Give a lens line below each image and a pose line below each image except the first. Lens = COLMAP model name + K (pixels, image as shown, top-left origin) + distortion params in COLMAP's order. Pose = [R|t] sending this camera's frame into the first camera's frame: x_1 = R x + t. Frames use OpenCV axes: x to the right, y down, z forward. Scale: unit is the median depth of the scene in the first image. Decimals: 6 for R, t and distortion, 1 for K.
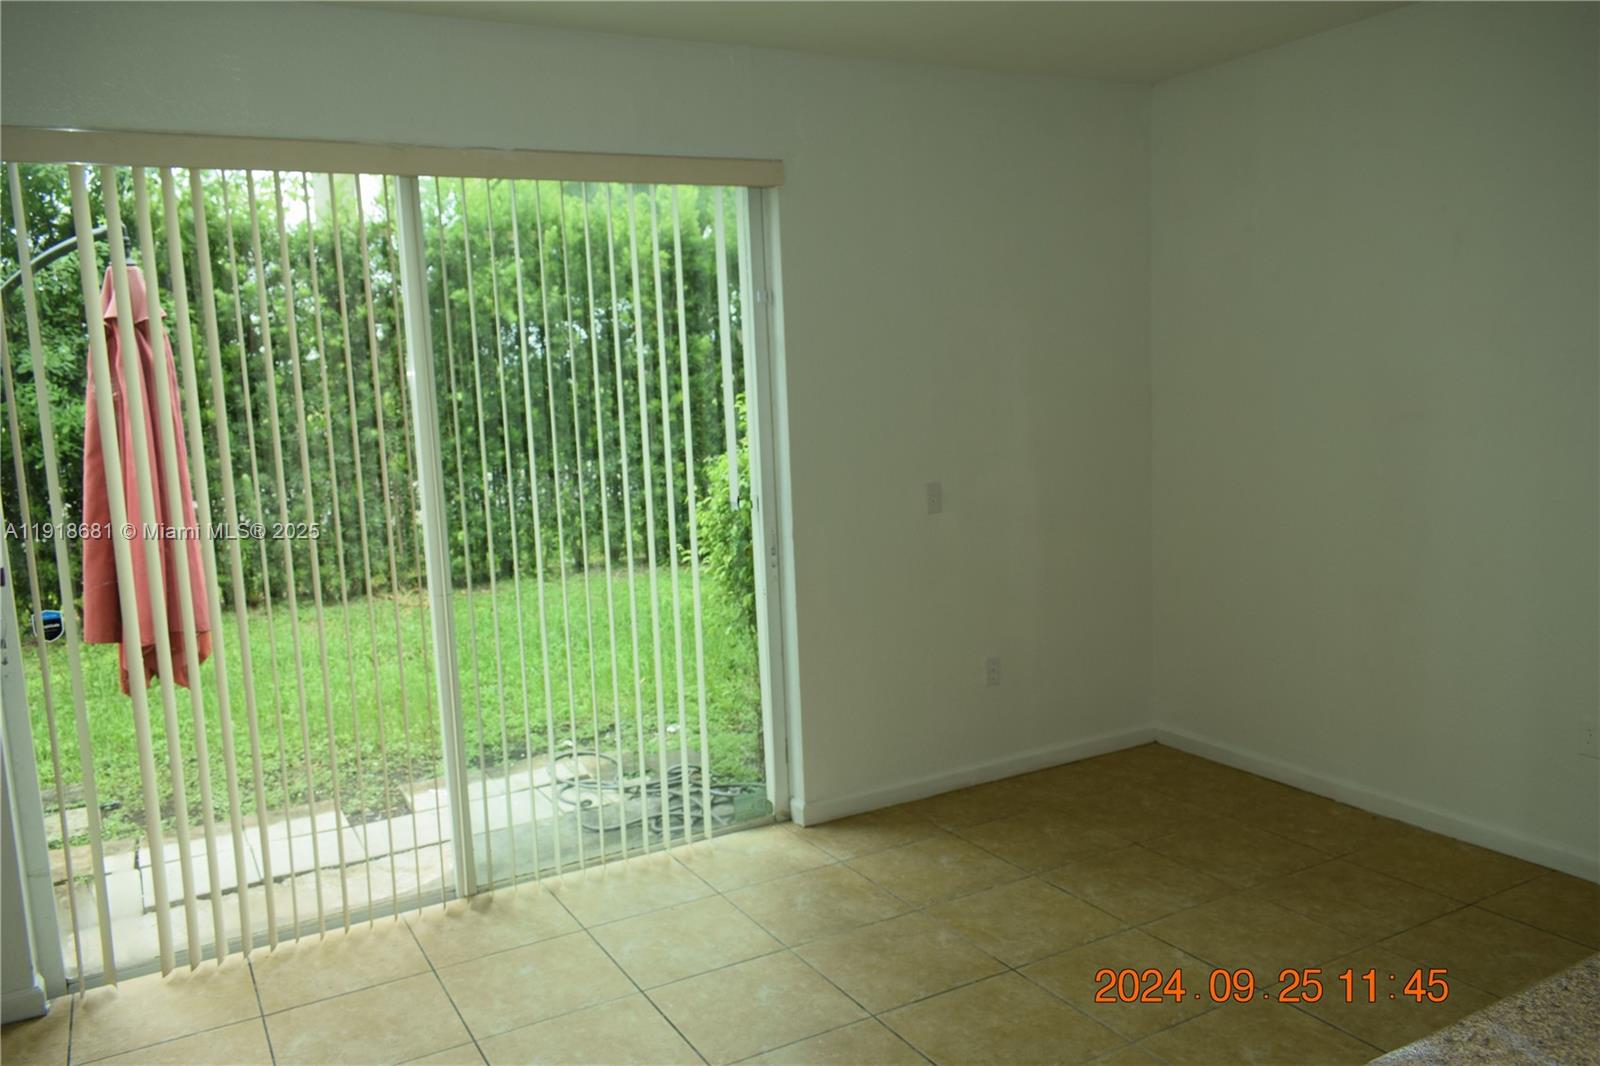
lens RADIAL K [[1215.7, 0, 787.9], [0, 1215.7, 534.4], [0, 0, 1]] dist [-0.013459, 0.006237]
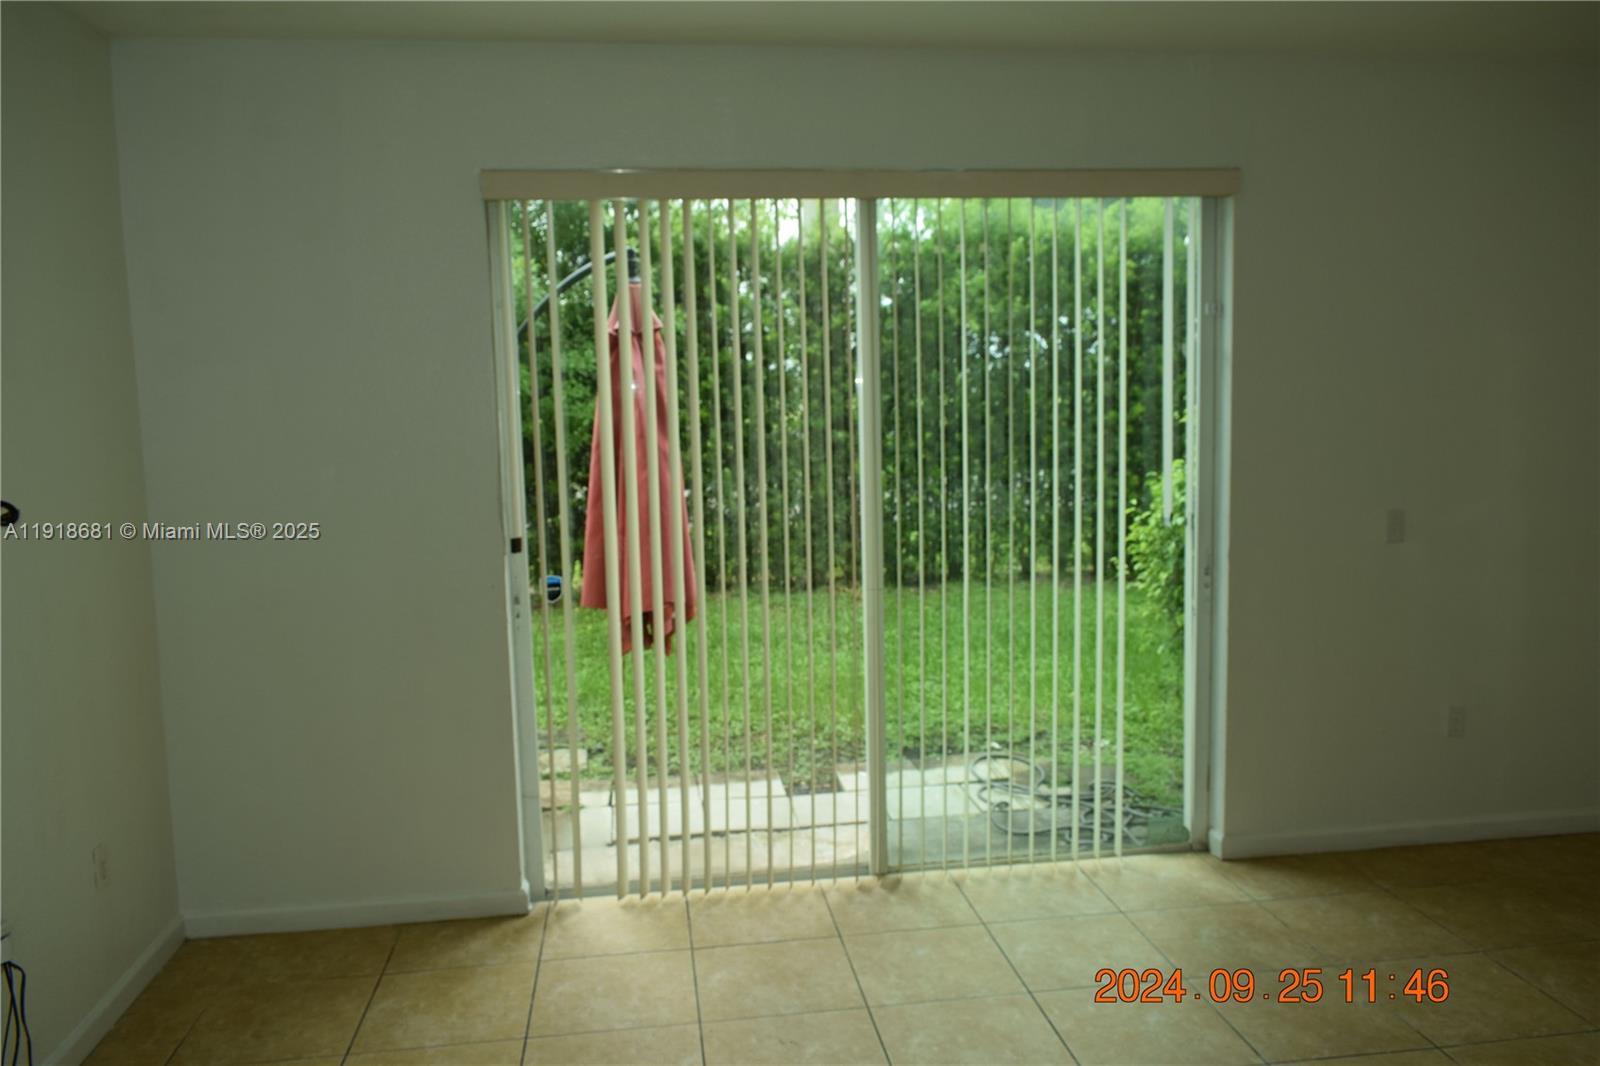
lens RADIAL K [[1215.7, 0, 798.8], [0, 1215.7, 535.3], [0, 0, 1]] dist [-0.013459, 0.006237]
pose [[0.930707, 0.061623, -0.360537, 0.033352], [-0.063576, 0.997956, 0.006452, -0.000308], [0.360198, 0.016917, 0.932722, -0.020197]]
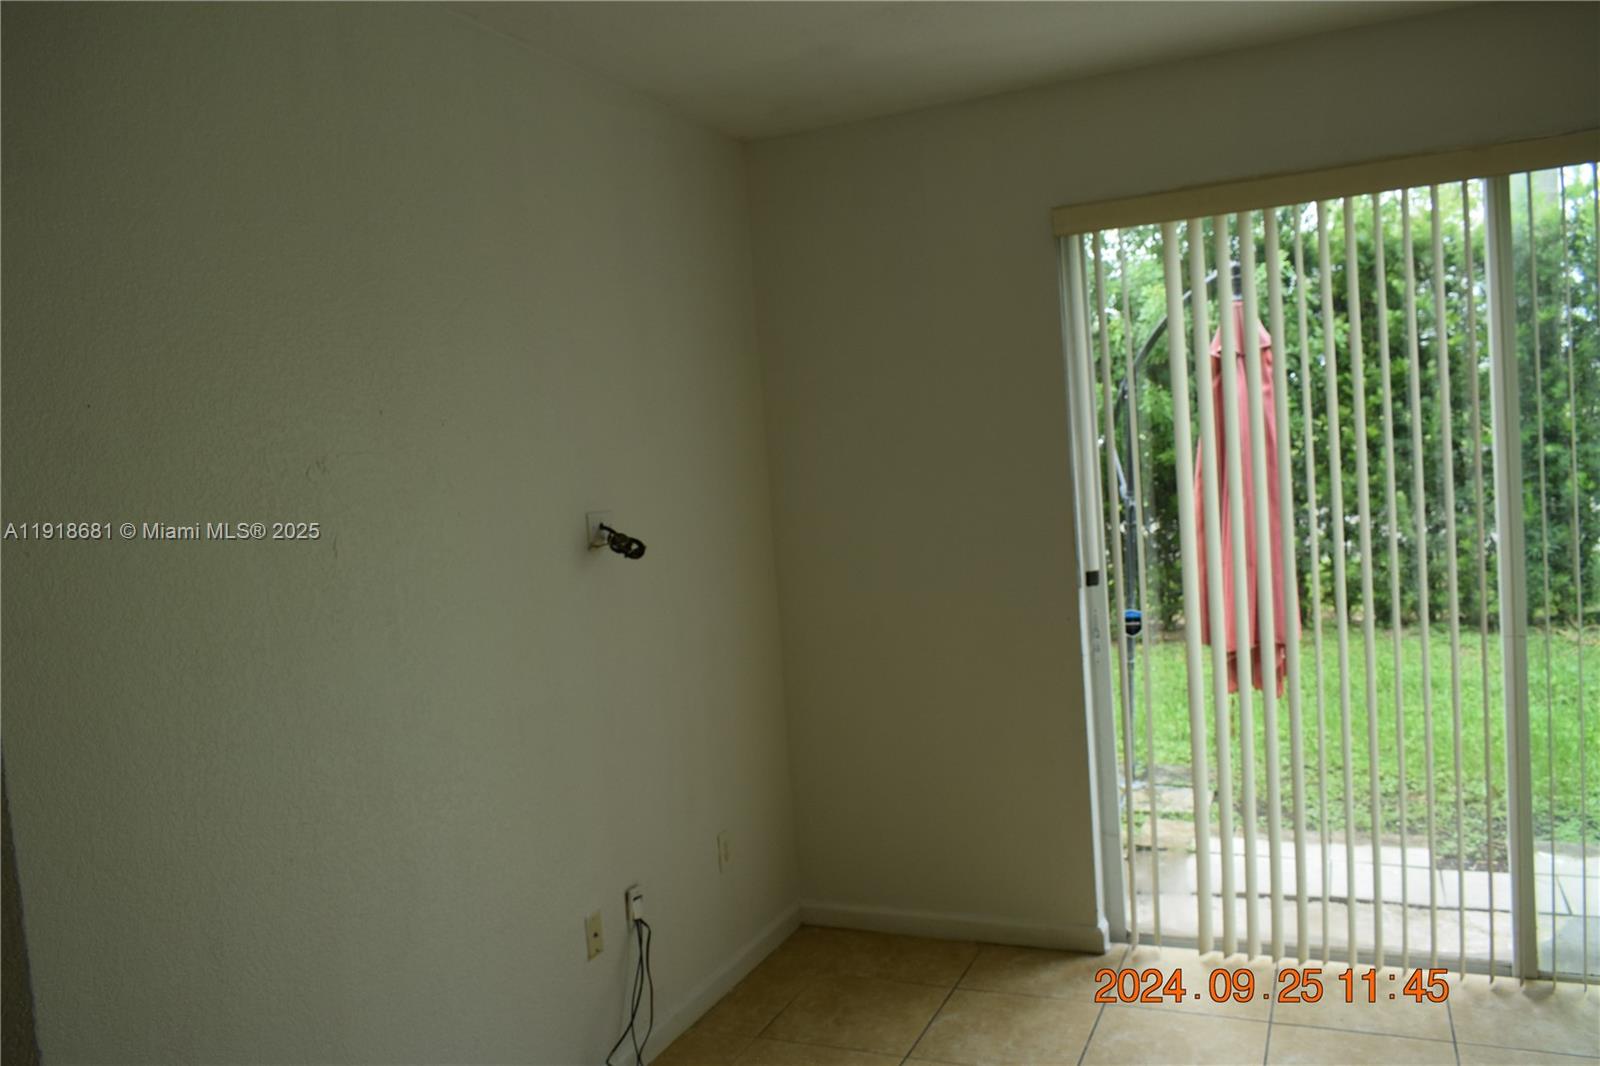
lens RADIAL K [[1215.7, 0, 825.4], [0, 1215.7, 535.7], [0, 0, 1]] dist [-0.013459, 0.006237]
pose [[0.603604, 0.048722, -0.795794, 0.106749], [-0.056299, 0.998244, 0.018414, -0.010282], [0.795294, 0.033687, 0.605287, 0.047290]]
